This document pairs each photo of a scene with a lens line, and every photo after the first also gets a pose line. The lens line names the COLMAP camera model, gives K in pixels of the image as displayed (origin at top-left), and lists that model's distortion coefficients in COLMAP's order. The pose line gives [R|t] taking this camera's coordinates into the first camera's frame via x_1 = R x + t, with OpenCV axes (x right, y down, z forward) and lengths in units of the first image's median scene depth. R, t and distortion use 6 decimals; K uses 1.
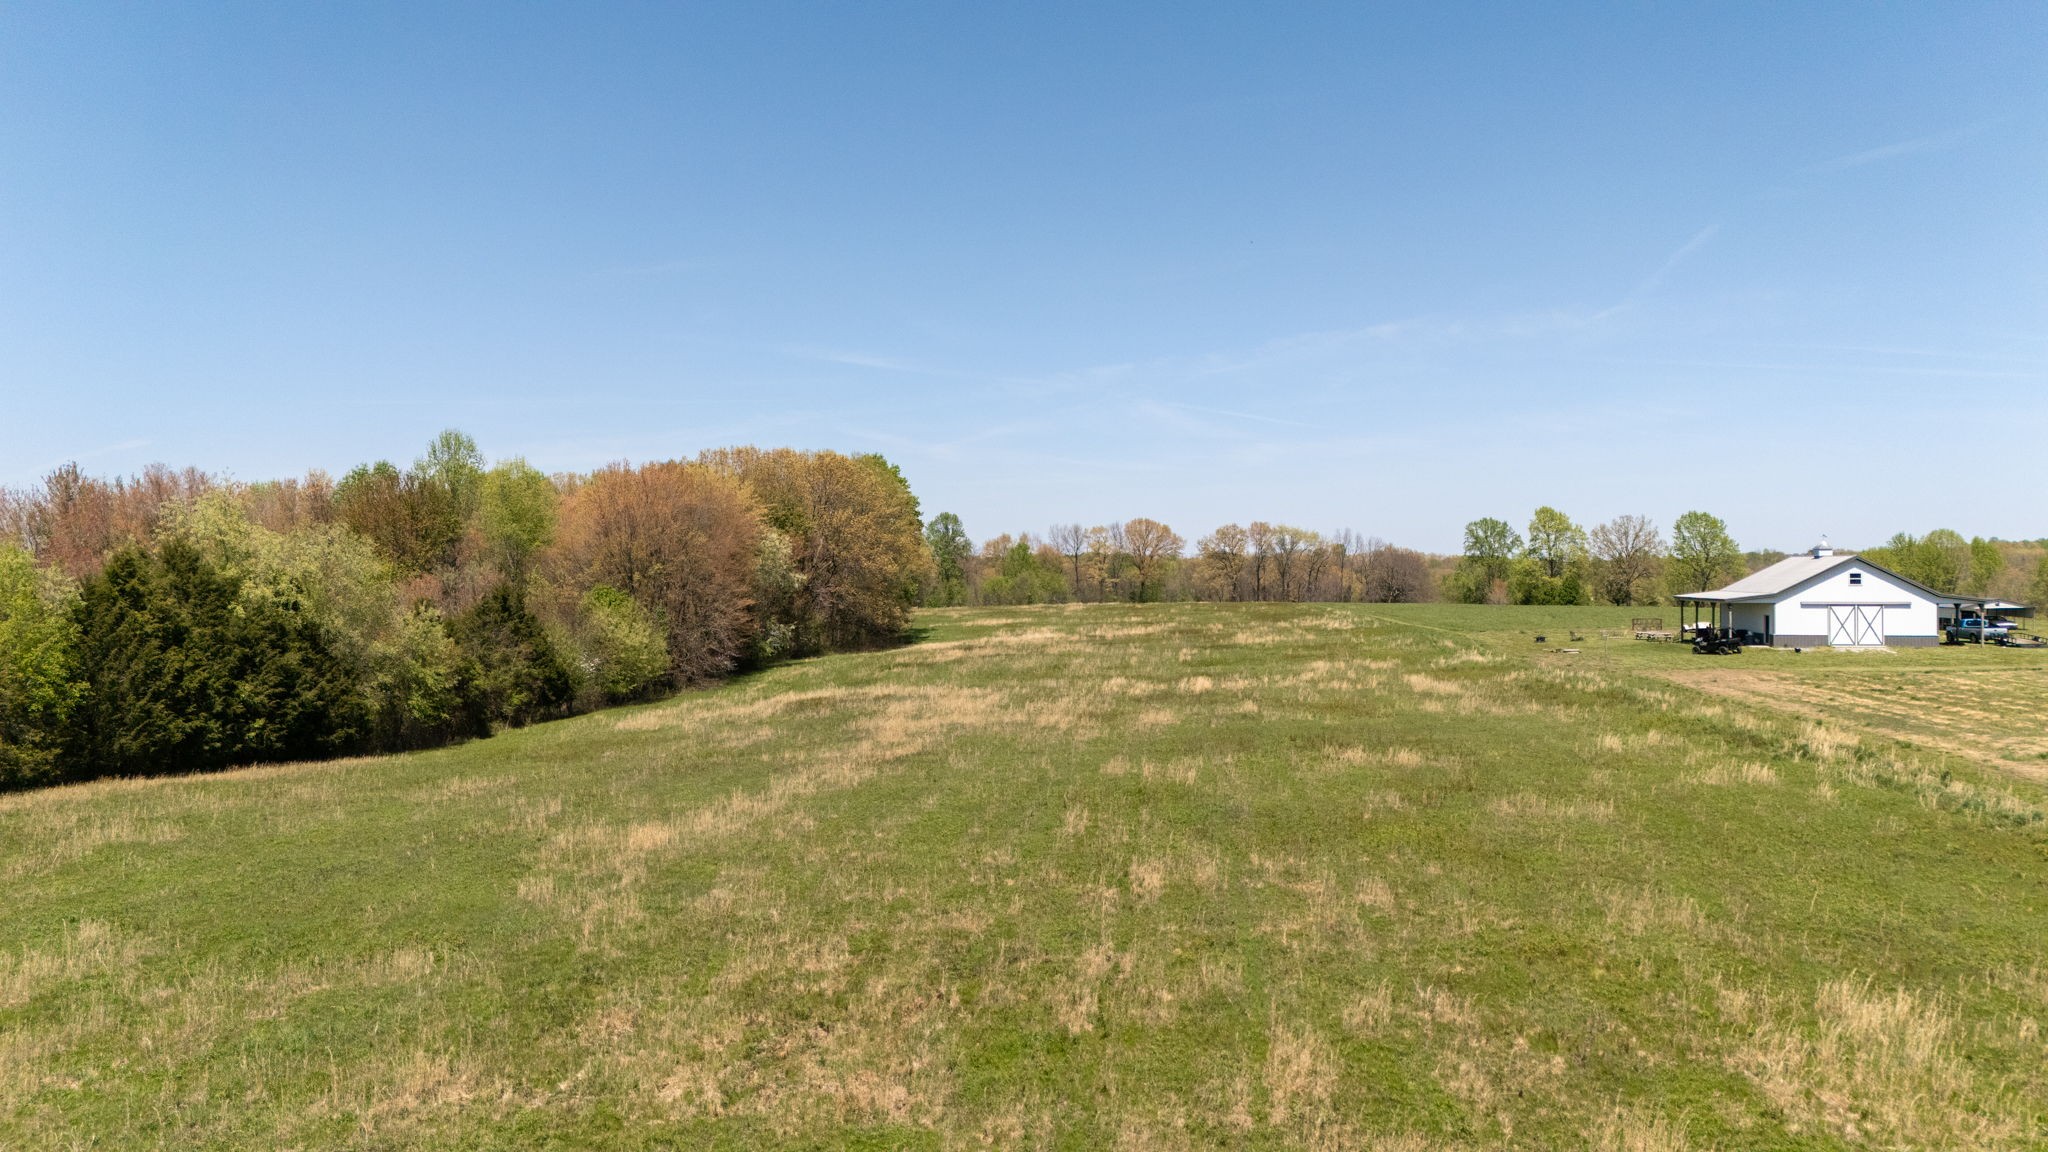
lens RADIAL K [[1490.5, 0, 1024.0], [0, 1490.5, 576.0], [0, 0, 1]] dist [0.074815, -0.065470]
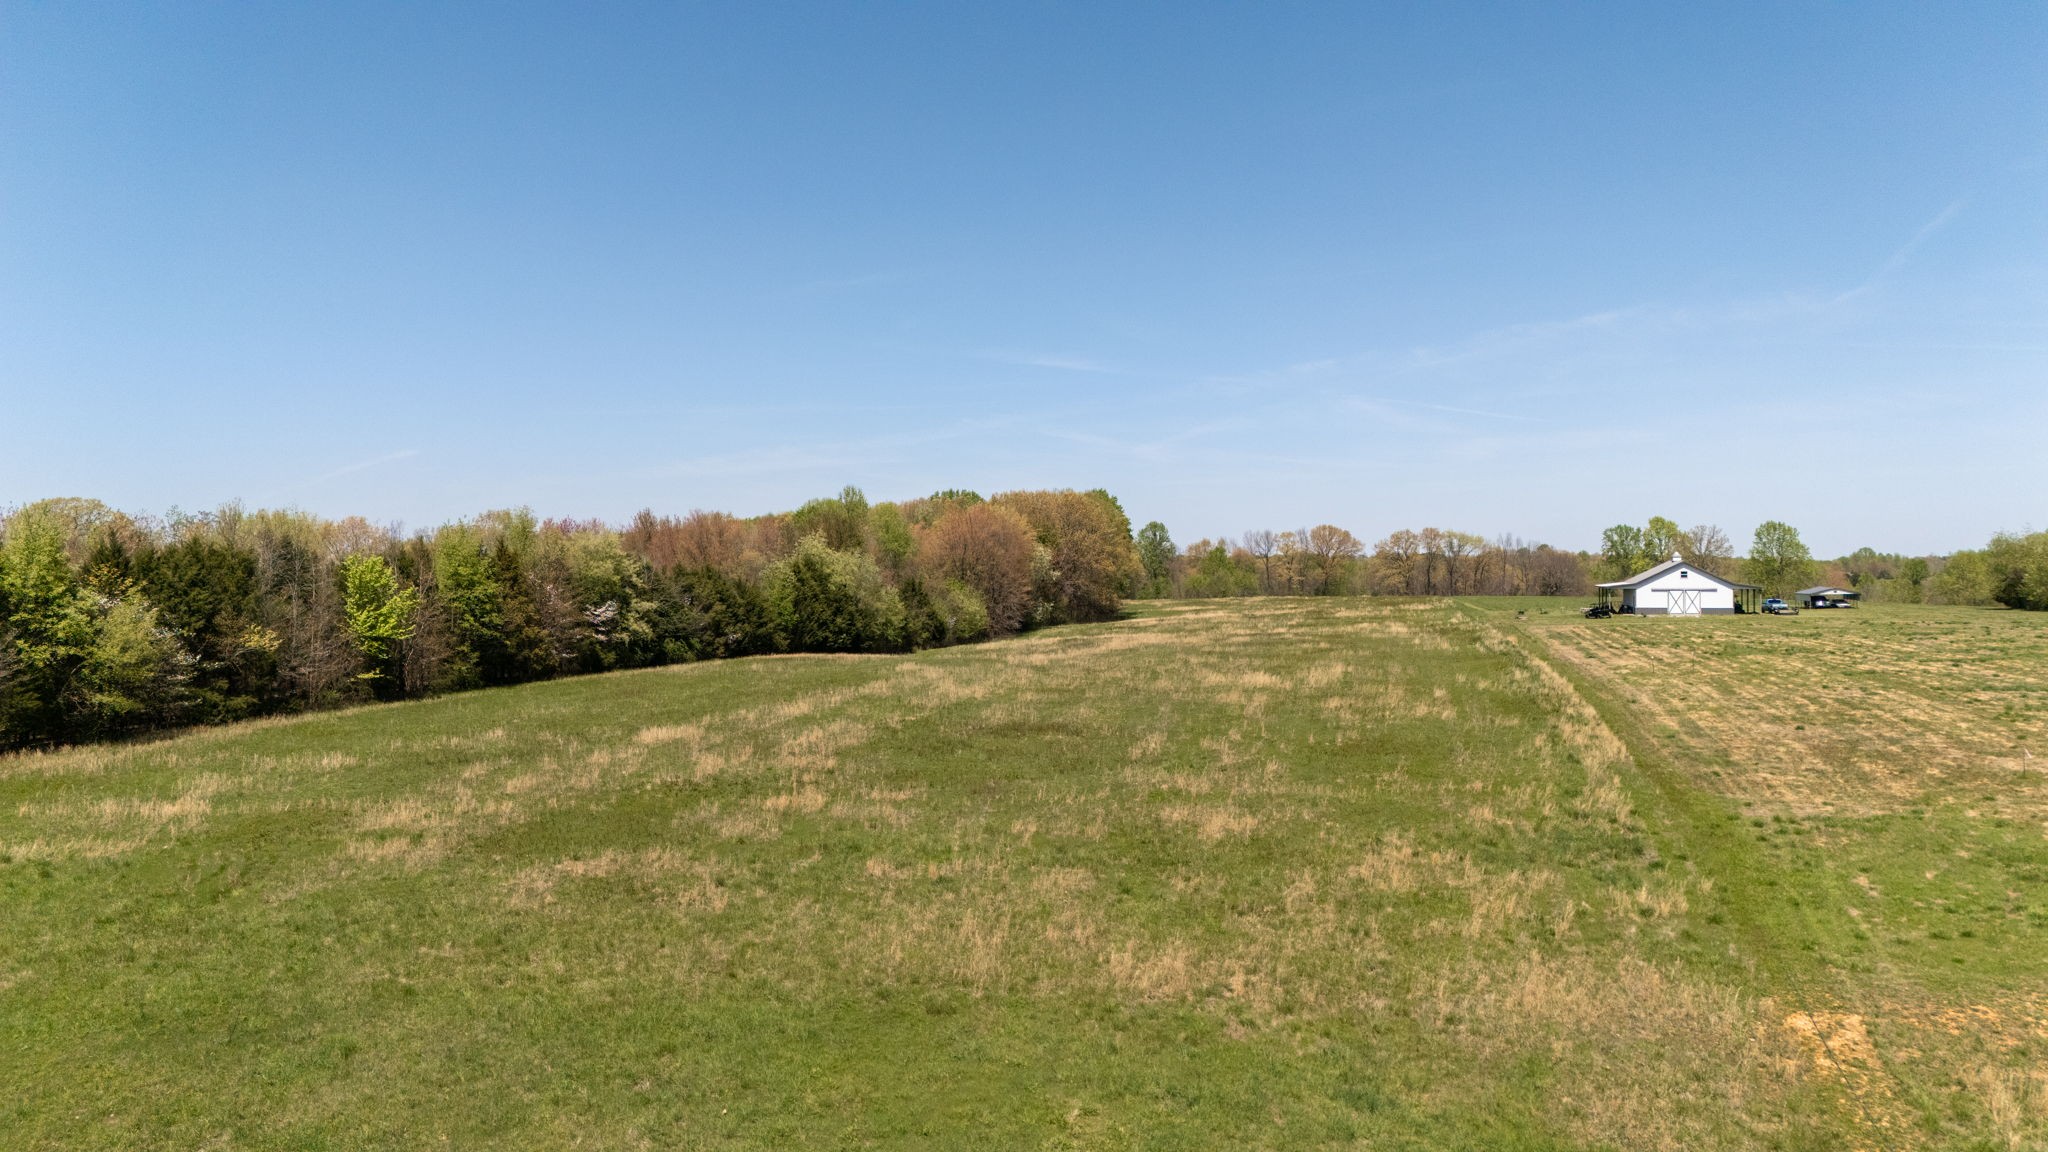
lens RADIAL K [[1490.5, 0, 1024.0], [0, 1490.5, 576.0], [0, 0, 1]] dist [0.074815, -0.065470]
pose [[0.989725, 0.000394, -0.142985, 0.019222], [-0.000359, 1.000000, 0.000271, 0.001054], [0.142985, -0.000216, 0.989725, -0.249231]]
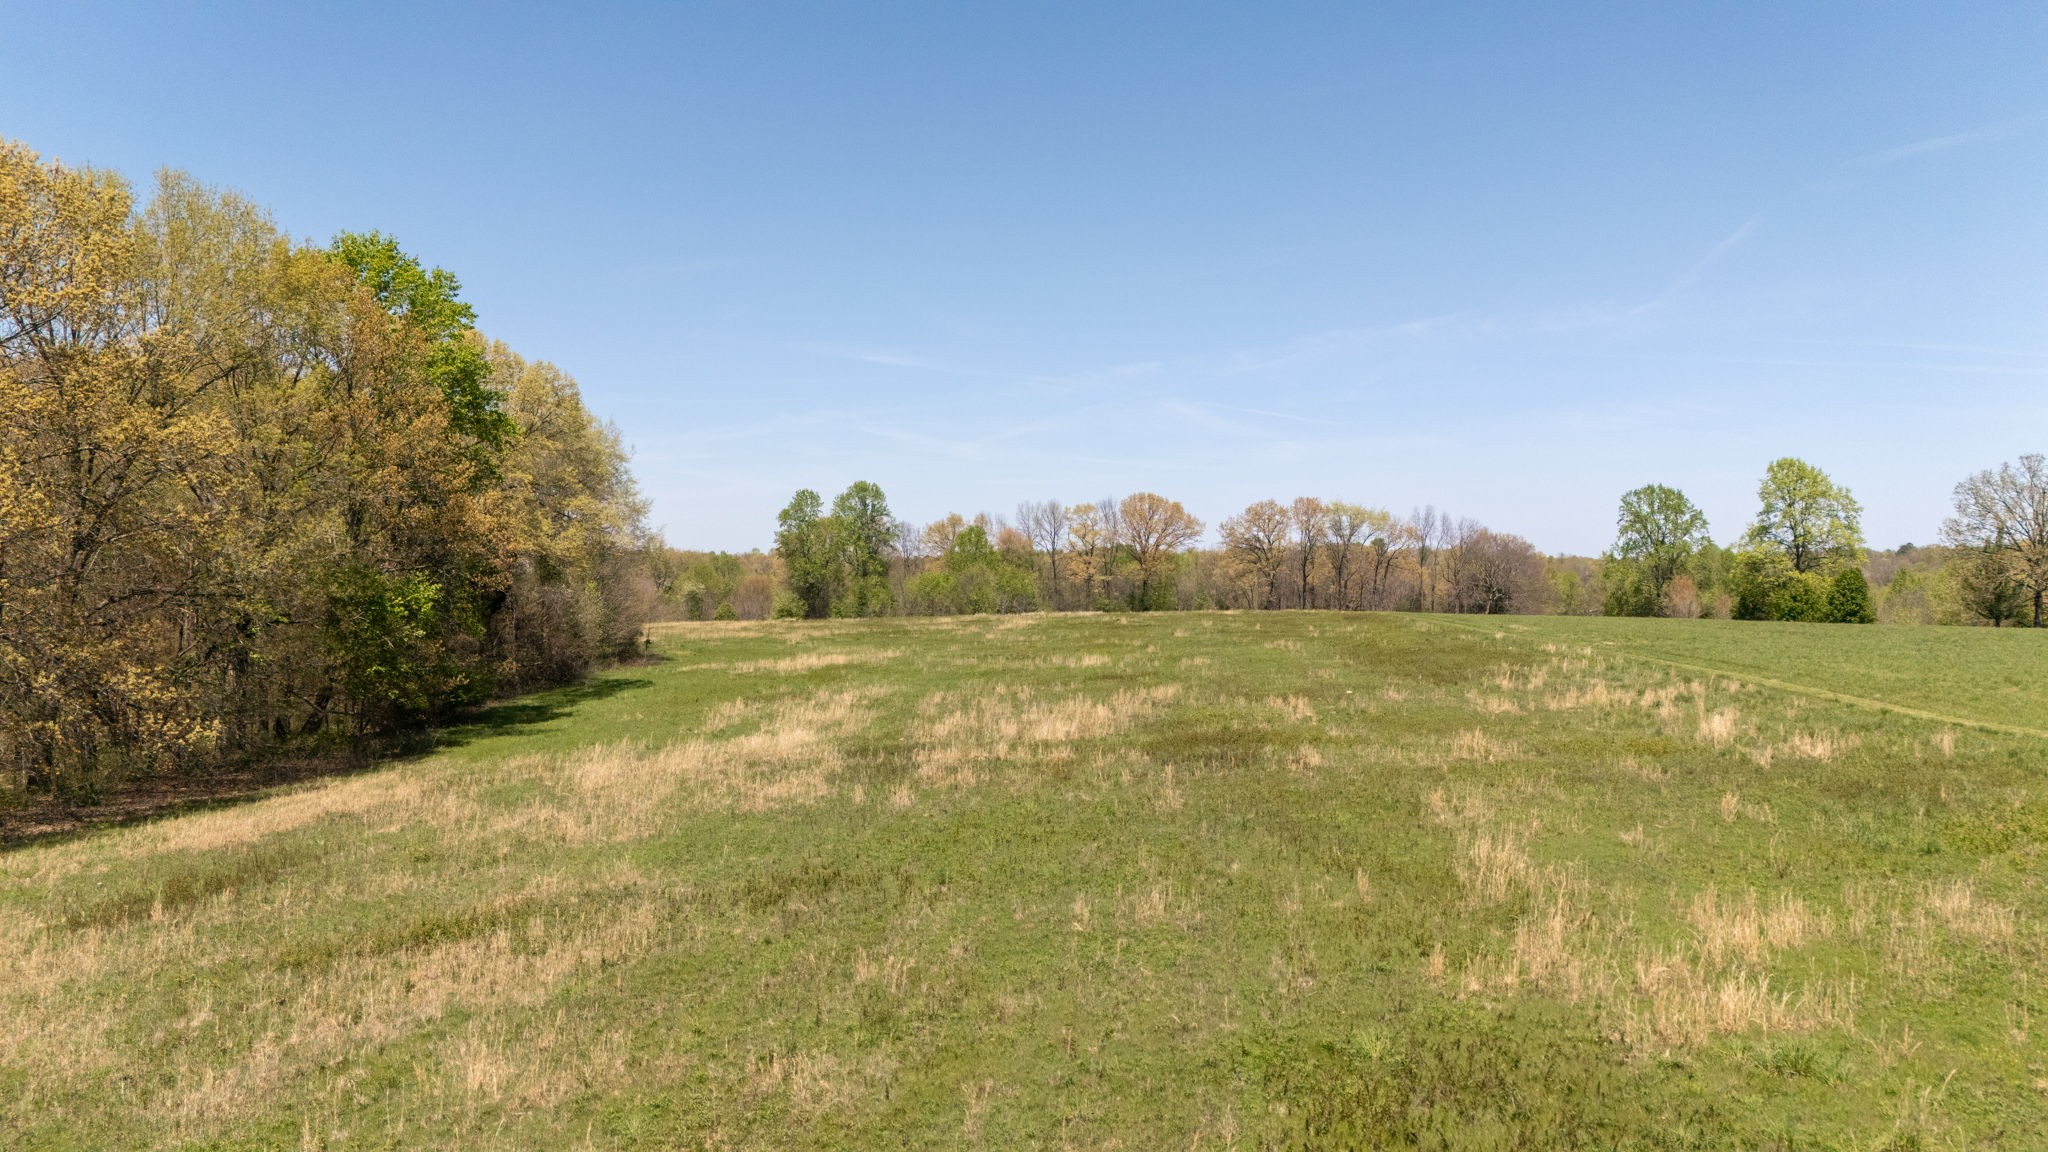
lens RADIAL K [[1490.5, 0, 1024.0], [0, 1490.5, 576.0], [0, 0, 1]] dist [0.074815, -0.065470]
pose [[0.999827, 0.001039, -0.018579, 0.047884], [-0.001022, 0.999999, 0.000889, 0.001718], [0.018580, -0.000870, 0.999827, 0.379326]]
